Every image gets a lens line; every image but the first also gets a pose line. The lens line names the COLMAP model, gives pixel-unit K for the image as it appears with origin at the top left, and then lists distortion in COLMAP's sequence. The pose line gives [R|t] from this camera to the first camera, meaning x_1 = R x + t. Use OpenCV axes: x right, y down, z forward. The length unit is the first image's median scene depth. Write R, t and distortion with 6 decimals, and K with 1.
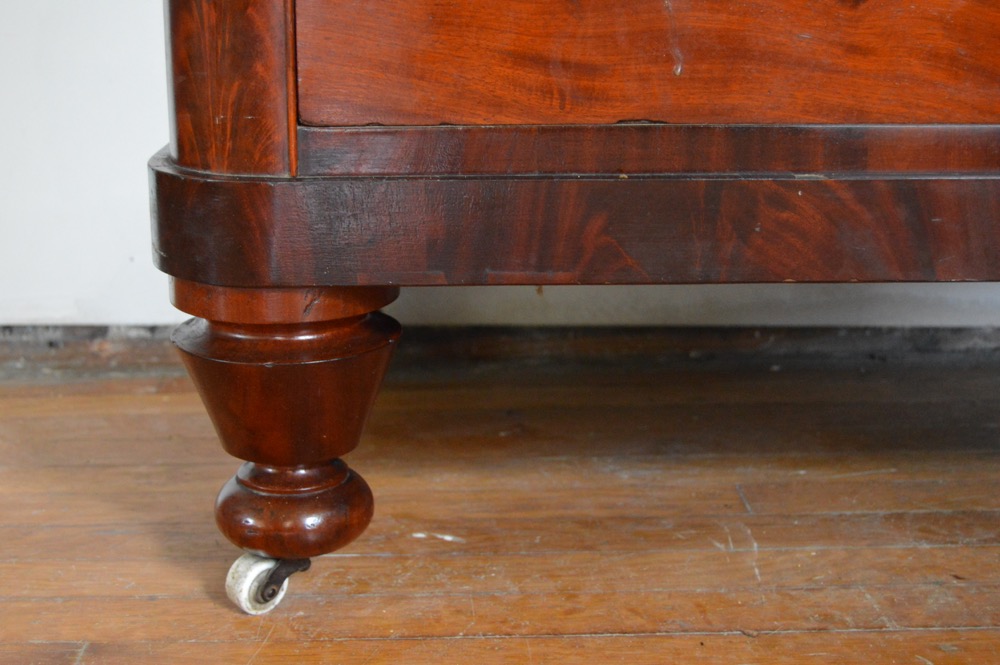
lens RADIAL K [[1603.7, 0, 498.5], [0, 1603.7, 328.7], [0, 0, 1]] dist [-0.023427, 0.000000]
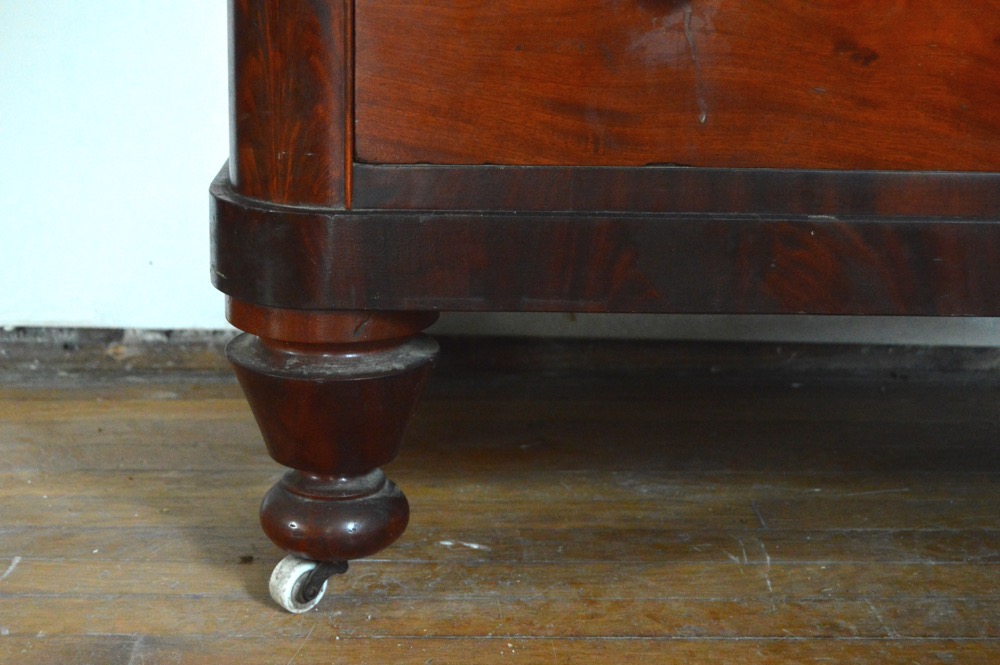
lens RADIAL K [[1838.1, 0, 502.2], [0, 1838.1, 329.0], [0, 0, 1]] dist [-0.017110, 0.000000]
pose [[0.999798, 0.019629, 0.004425, -0.024478], [-0.019648, 0.999797, 0.004357, -0.018656], [-0.004338, -0.004443, 0.999981, -0.224273]]
